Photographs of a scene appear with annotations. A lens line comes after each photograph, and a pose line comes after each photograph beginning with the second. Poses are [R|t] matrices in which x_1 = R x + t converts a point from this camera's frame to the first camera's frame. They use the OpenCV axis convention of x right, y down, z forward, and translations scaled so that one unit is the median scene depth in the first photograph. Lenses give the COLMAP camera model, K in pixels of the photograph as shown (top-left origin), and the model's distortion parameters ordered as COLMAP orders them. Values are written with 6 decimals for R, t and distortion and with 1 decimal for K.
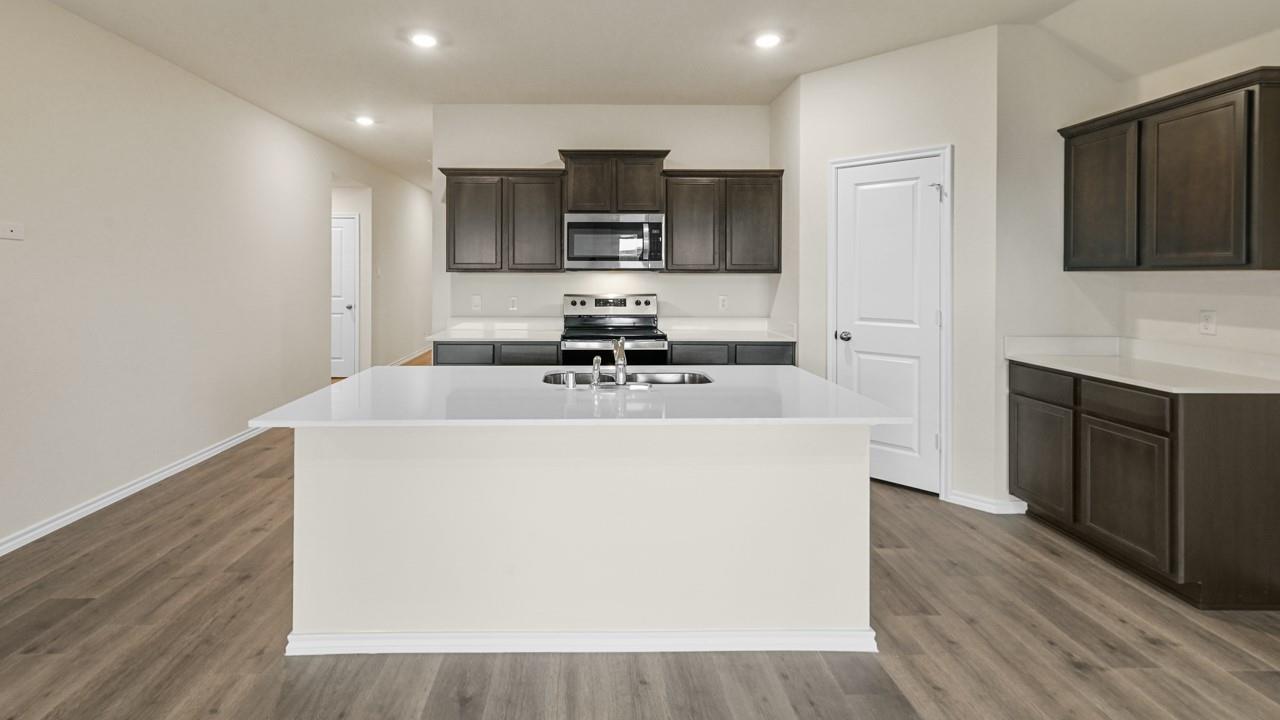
lens RADIAL K [[518.4, 0, 651.7], [0, 518.4, 278.3], [0, 0, 1]] dist [0.001343, -0.000005]
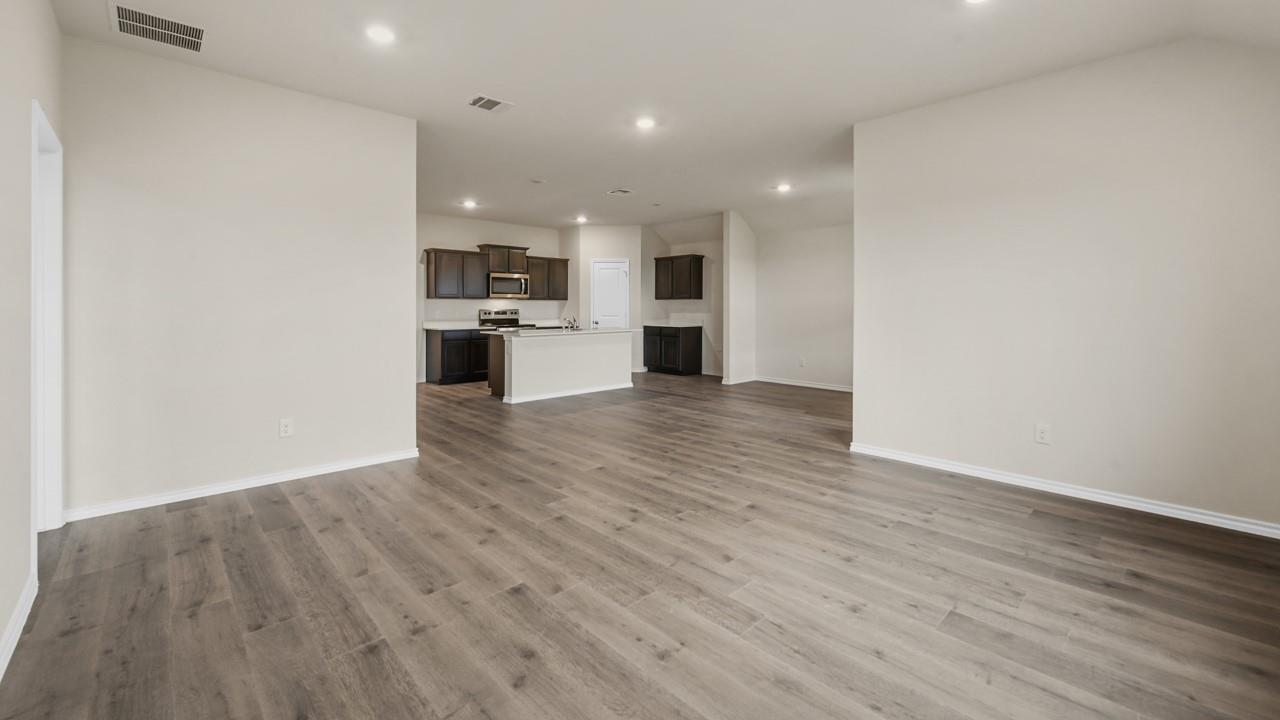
lens RADIAL K [[518.4, 0, 638.2], [0, 518.4, 359.6], [0, 0, 1]] dist [0.001343, -0.000005]
pose [[0.732799, -0.065902, 0.677246, -1.244884], [0.008337, 0.996094, 0.087909, 0.058820], [-0.680394, -0.058773, 0.730486, -1.106408]]
